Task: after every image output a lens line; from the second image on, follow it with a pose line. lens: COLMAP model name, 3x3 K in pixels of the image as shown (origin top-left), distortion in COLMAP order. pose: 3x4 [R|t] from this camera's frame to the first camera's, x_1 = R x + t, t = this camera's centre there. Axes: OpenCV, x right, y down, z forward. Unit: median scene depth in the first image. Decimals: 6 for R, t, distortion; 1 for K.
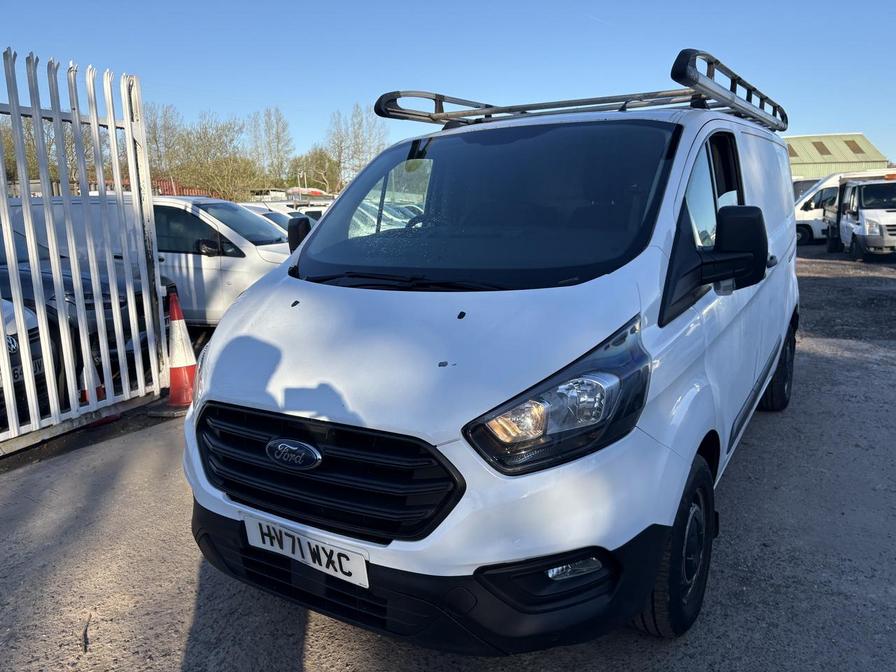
lens RADIAL K [[767.5, 0, 448.0], [0, 767.5, 336.0], [0, 0, 1]] dist [0.000584, -0.004265]
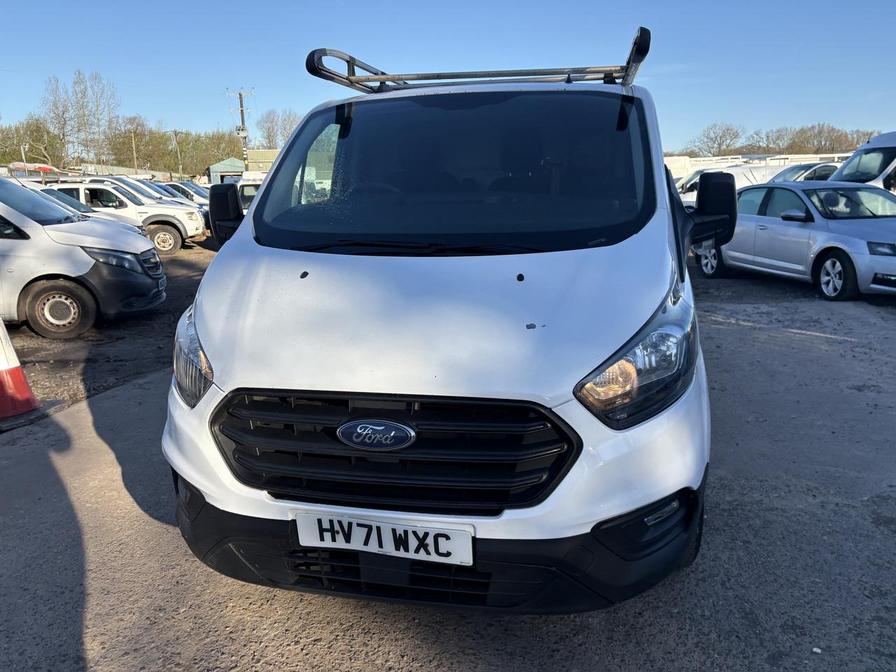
lens RADIAL K [[767.5, 0, 448.0], [0, 767.5, 336.0], [0, 0, 1]] dist [0.000584, -0.004265]
pose [[0.927907, -0.060819, 0.367818, -0.424713], [0.054265, 0.998130, 0.028145, 0.014599], [-0.368842, -0.006157, 0.929472, 0.115532]]
